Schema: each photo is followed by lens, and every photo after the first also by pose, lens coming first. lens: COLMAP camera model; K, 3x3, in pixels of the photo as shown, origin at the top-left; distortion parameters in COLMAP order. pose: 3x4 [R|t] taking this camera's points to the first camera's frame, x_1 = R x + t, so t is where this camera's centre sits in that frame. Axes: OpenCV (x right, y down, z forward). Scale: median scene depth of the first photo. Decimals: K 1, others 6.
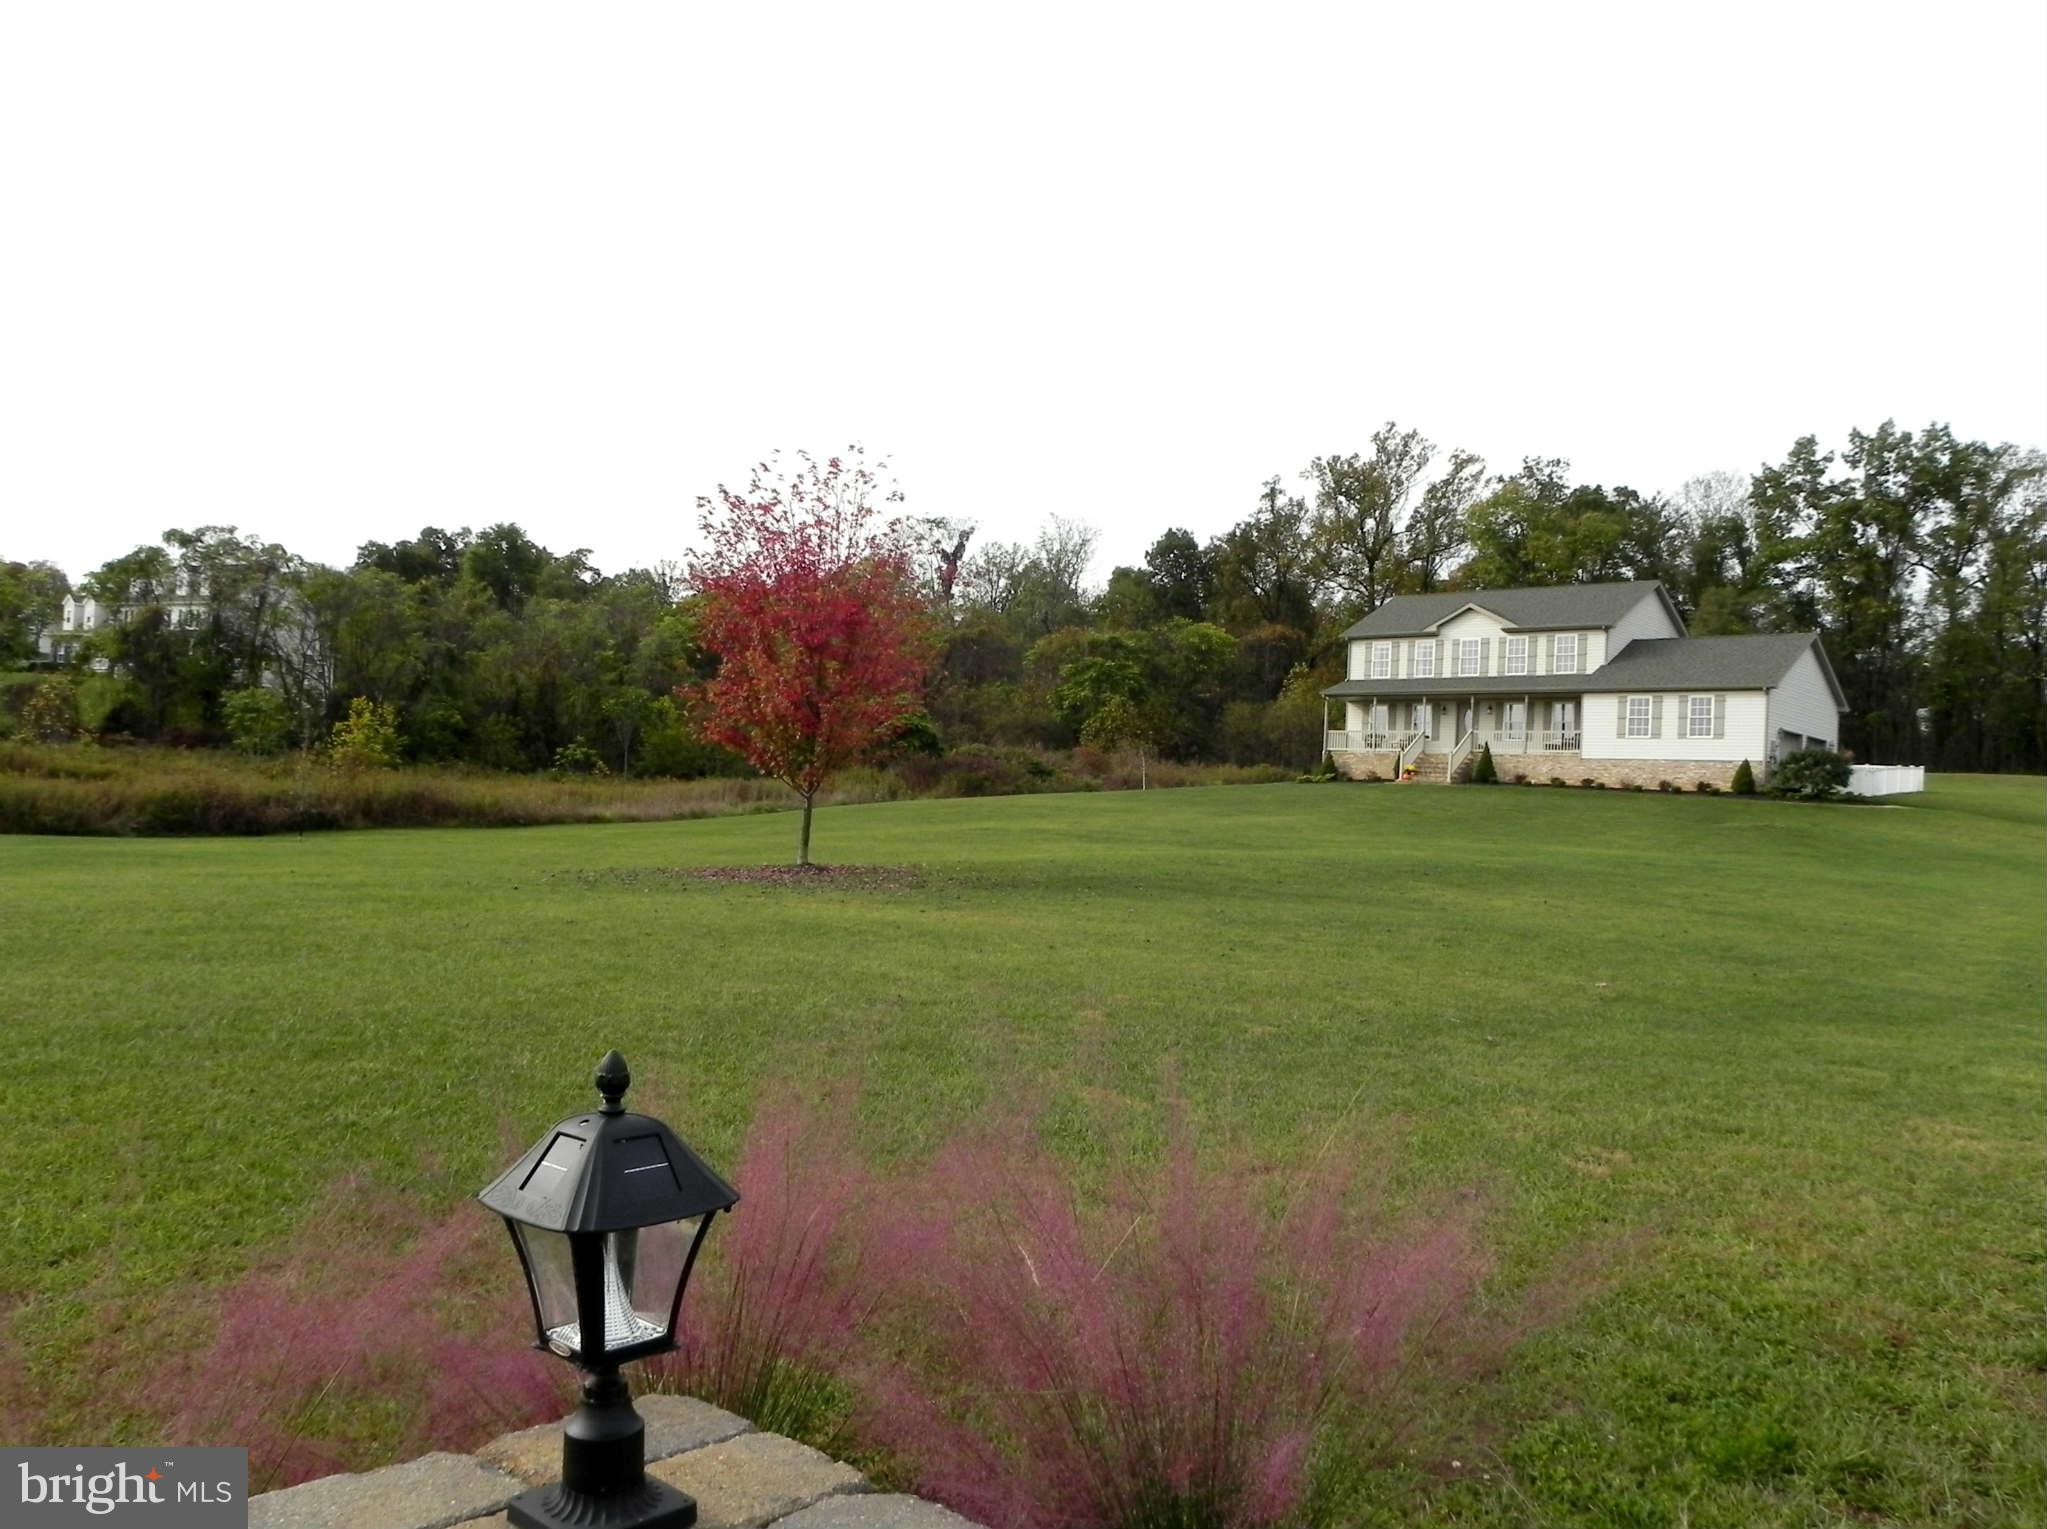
lens RADIAL K [[1534.3, 0, 1033.2], [0, 1534.3, 772.2], [0, 0, 1]] dist [-0.036087, 0.035972]
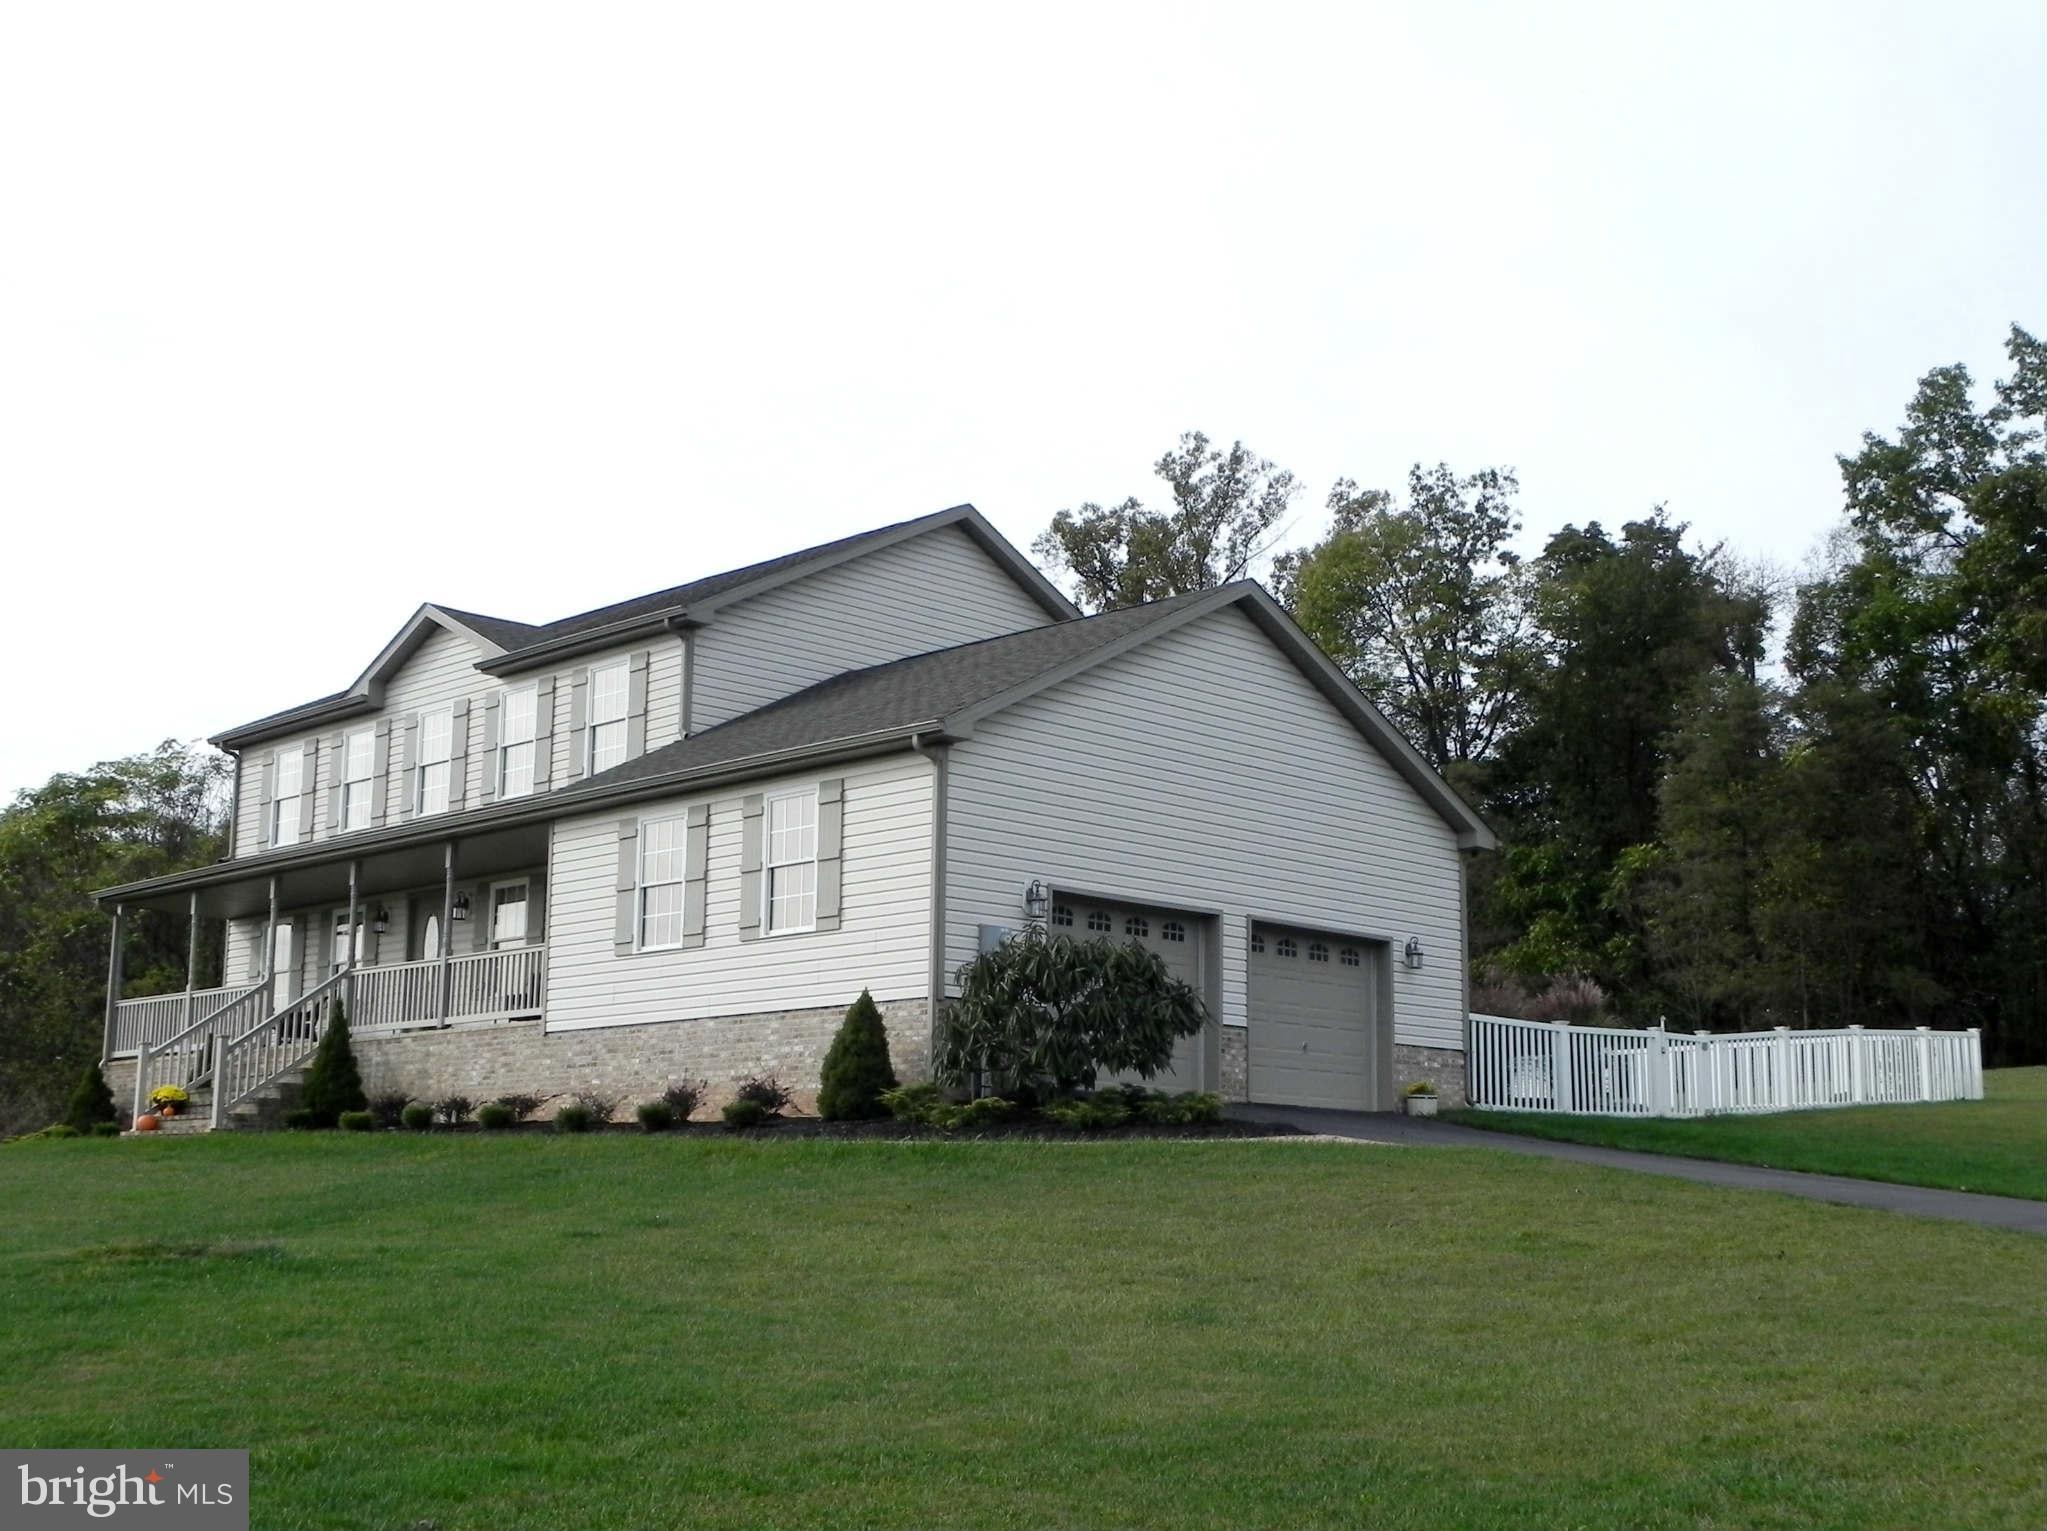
lens RADIAL K [[2458.7, 0, 1033.0], [0, 2458.7, 775.0], [0, 0, 1]] dist [-0.019223, 0.000000]
pose [[0.998275, -0.050225, -0.030390, 0.417818], [0.044741, 0.986099, -0.160023, 0.020531], [0.038005, 0.158388, 0.986645, 0.448098]]
